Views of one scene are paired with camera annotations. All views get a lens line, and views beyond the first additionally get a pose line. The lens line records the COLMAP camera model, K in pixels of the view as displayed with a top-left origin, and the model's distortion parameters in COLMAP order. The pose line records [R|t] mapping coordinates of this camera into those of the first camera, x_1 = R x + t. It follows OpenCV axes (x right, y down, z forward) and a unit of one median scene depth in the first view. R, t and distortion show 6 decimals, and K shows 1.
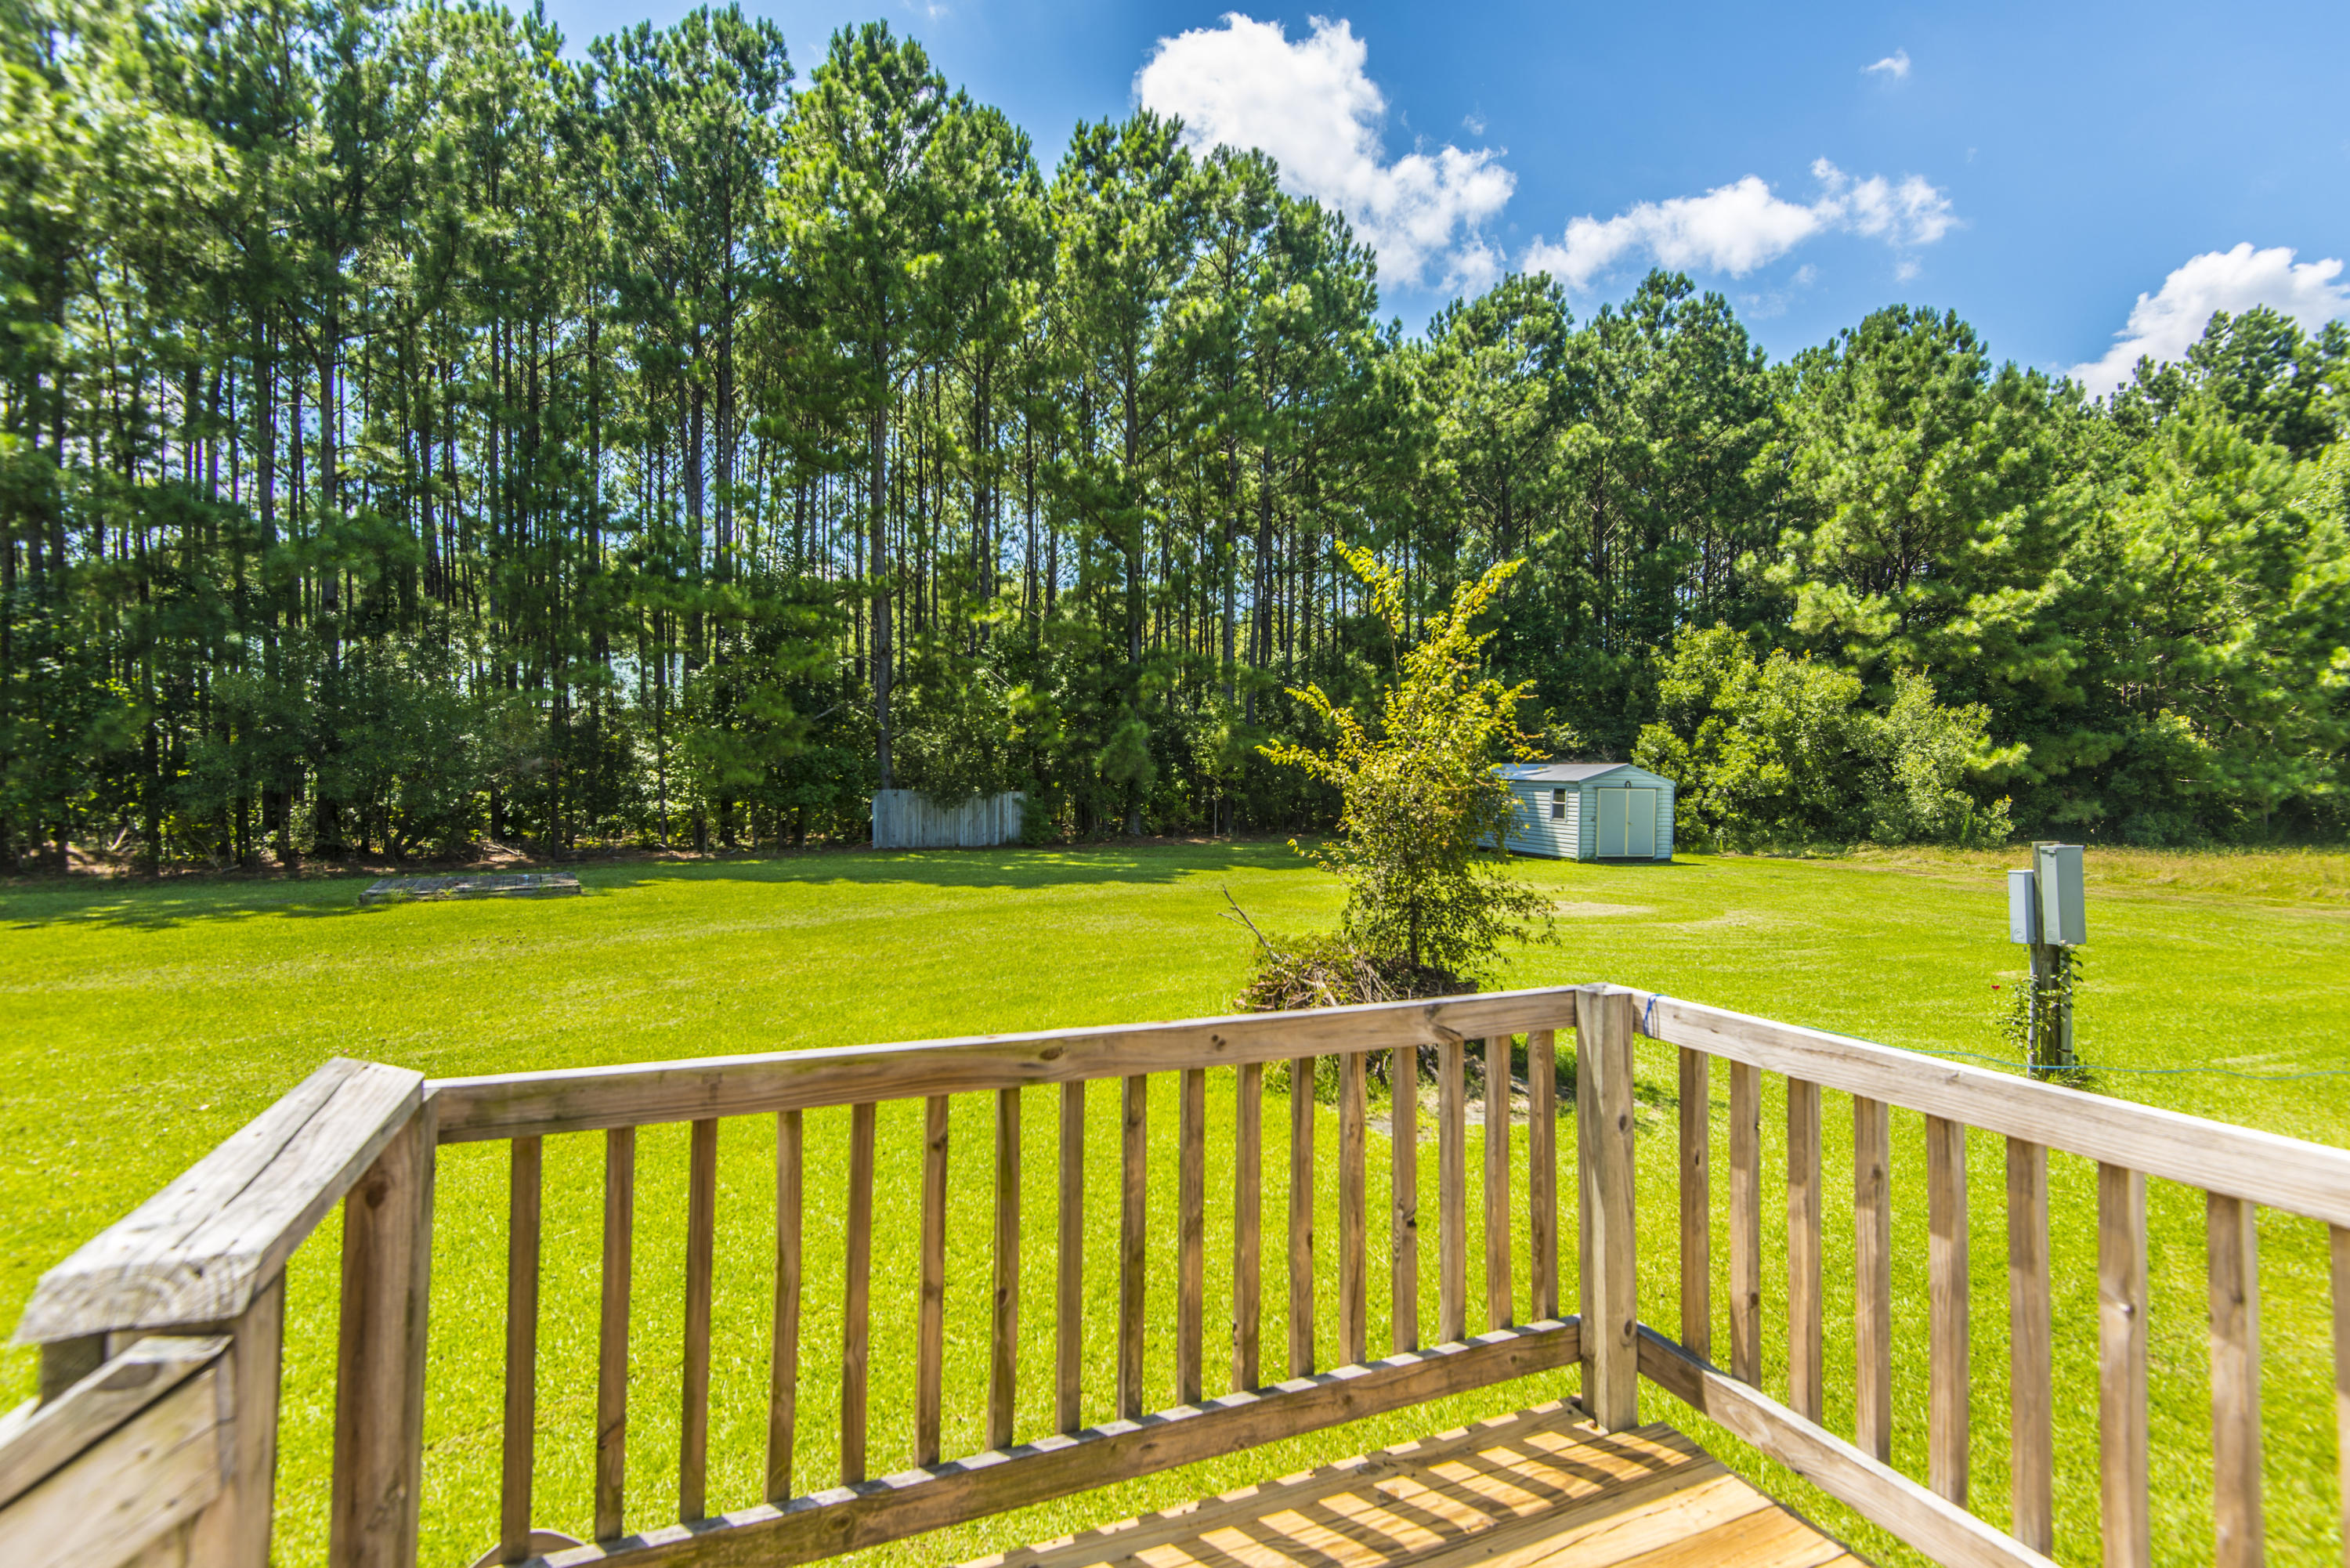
lens RADIAL K [[1073.0, 0, 1188.5], [0, 1073.0, 780.2], [0, 0, 1]] dist [0.021223, -0.011196]
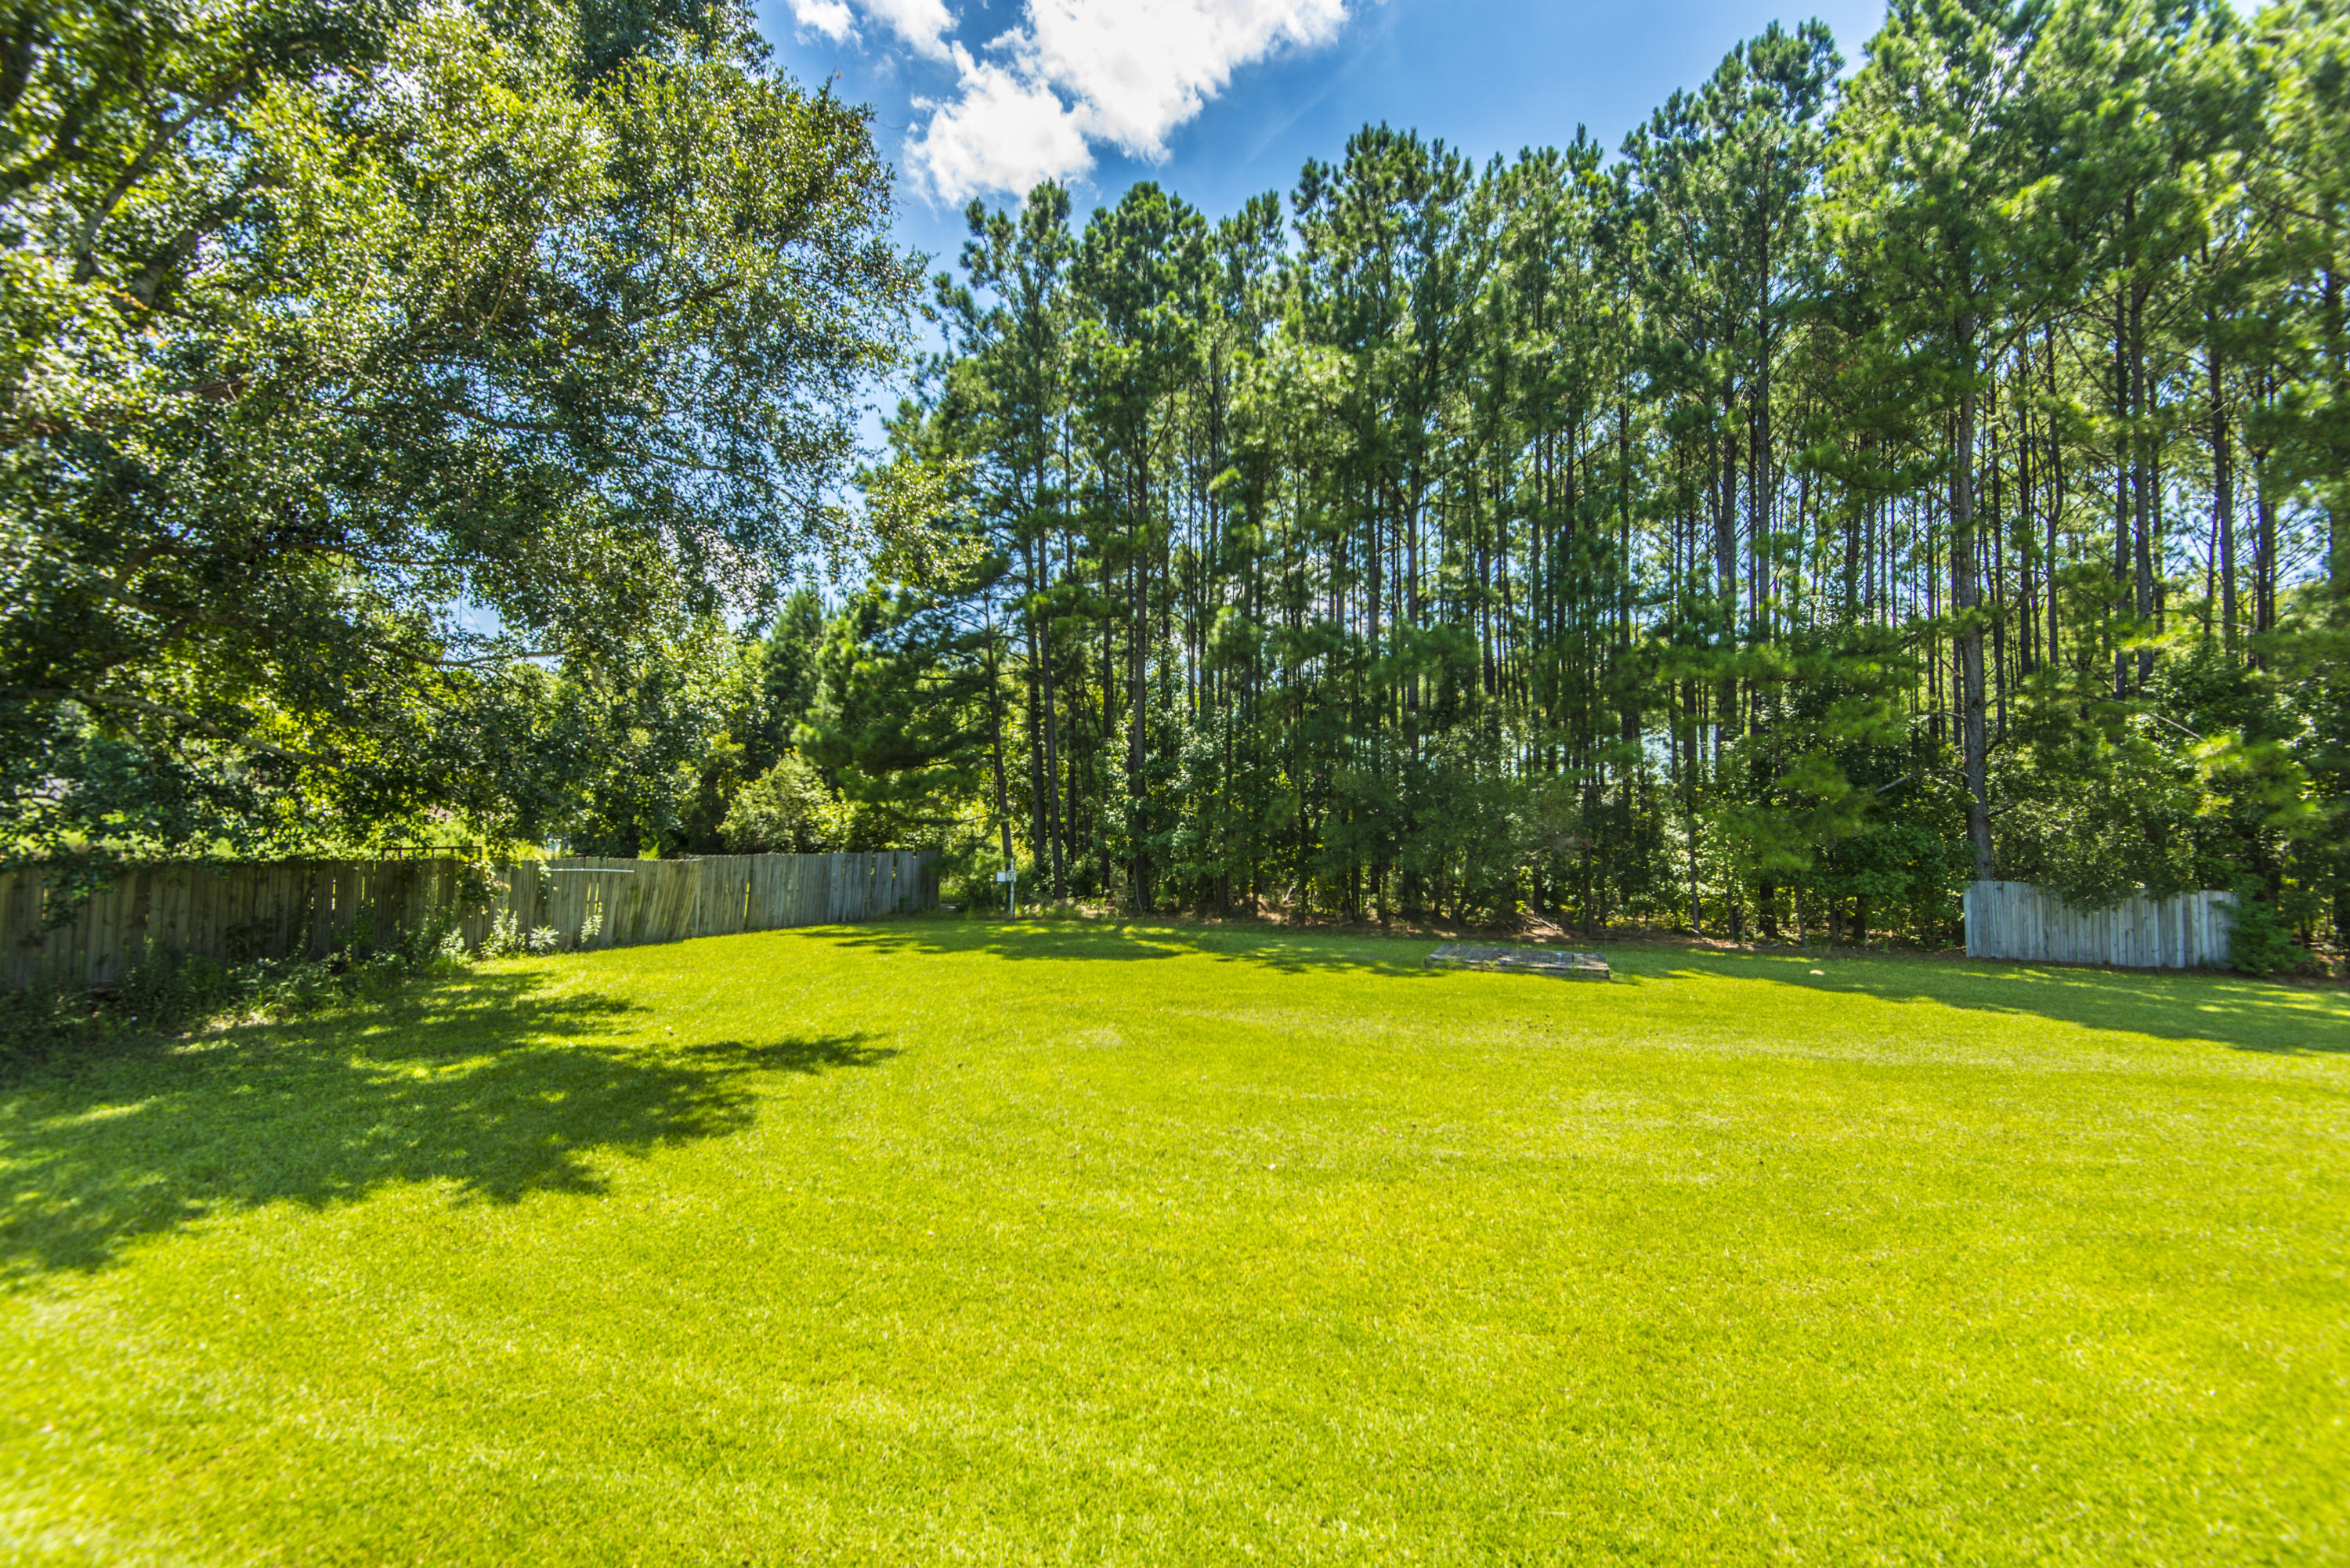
lens RADIAL K [[1073.0, 0, 1163.1], [0, 1073.0, 780.8], [0, 0, 1]] dist [0.021223, -0.011196]
pose [[0.611203, -0.032766, -0.790795, -0.023178], [-0.020708, 0.998139, -0.057362, -0.005755], [0.791203, 0.051436, 0.609387, 0.053194]]
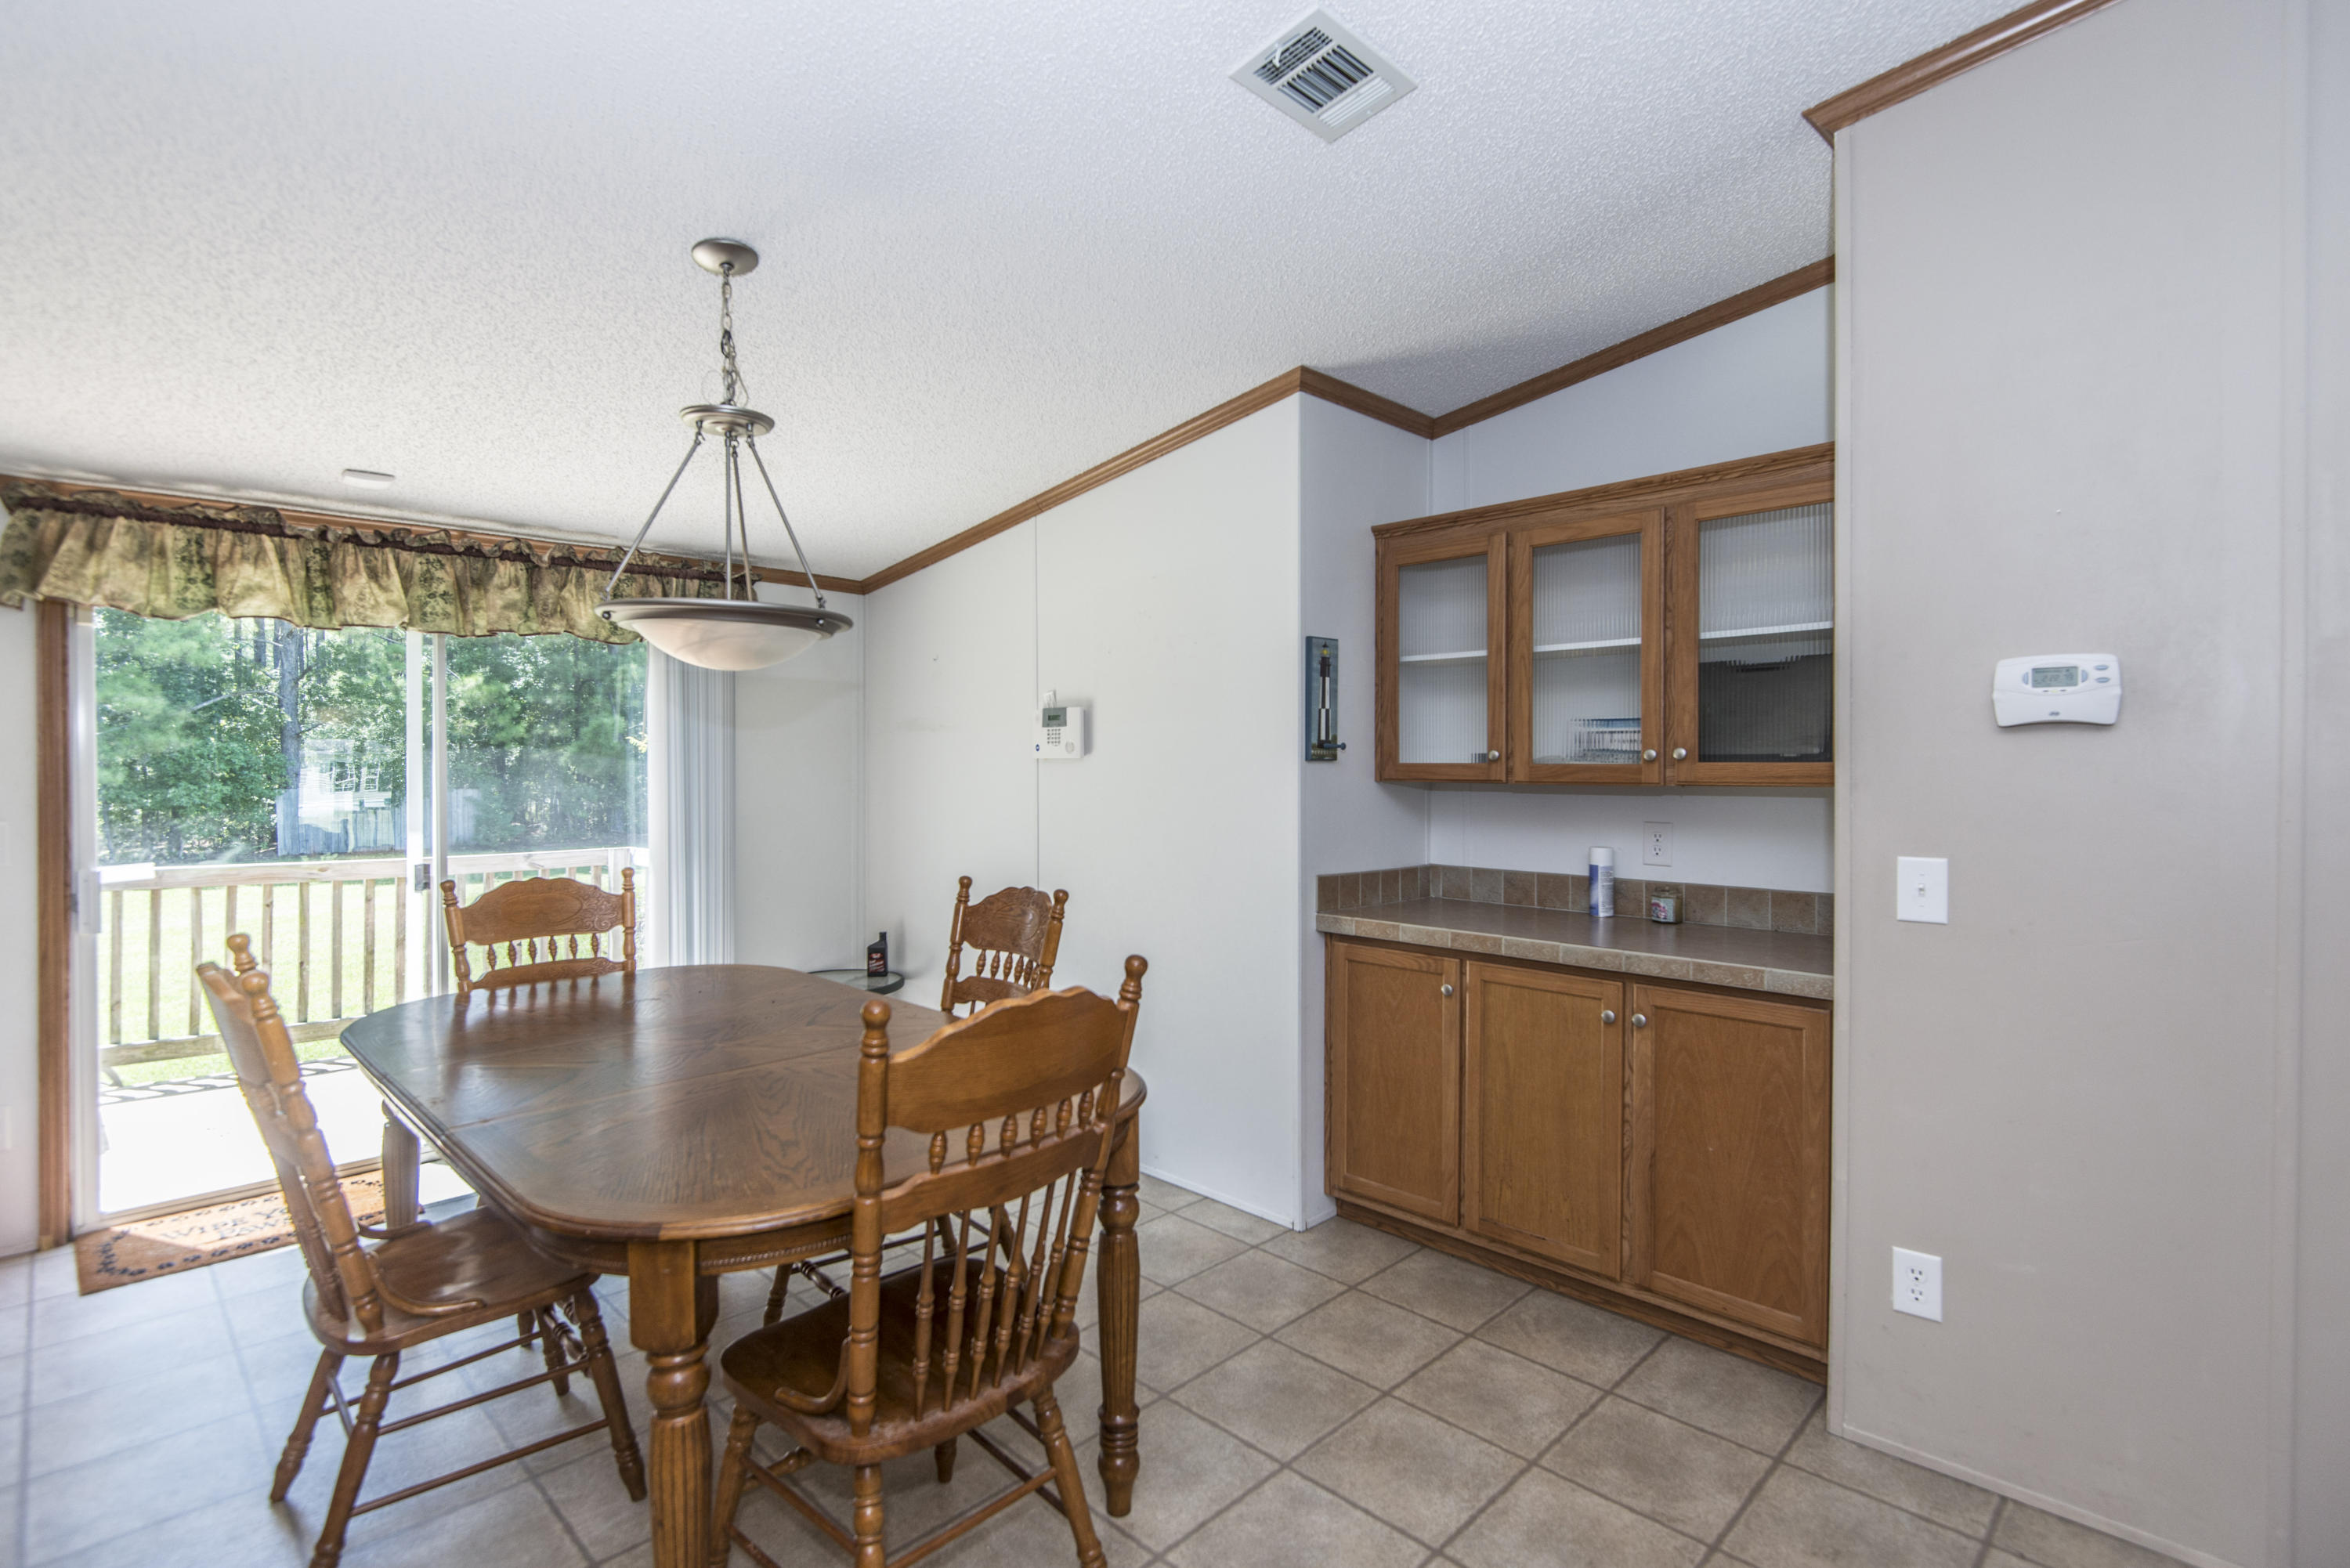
lens RADIAL K [[1100.9, 0, 1179.4], [0, 1100.9, 775.4], [0, 0, 1]] dist [0.009687, -0.004809]
pose [[0.923408, -0.009751, 0.383697, 0.043030], [0.009570, 0.999951, 0.002380, 0.002613], [-0.383701, 0.001474, 0.923456, -0.127519]]
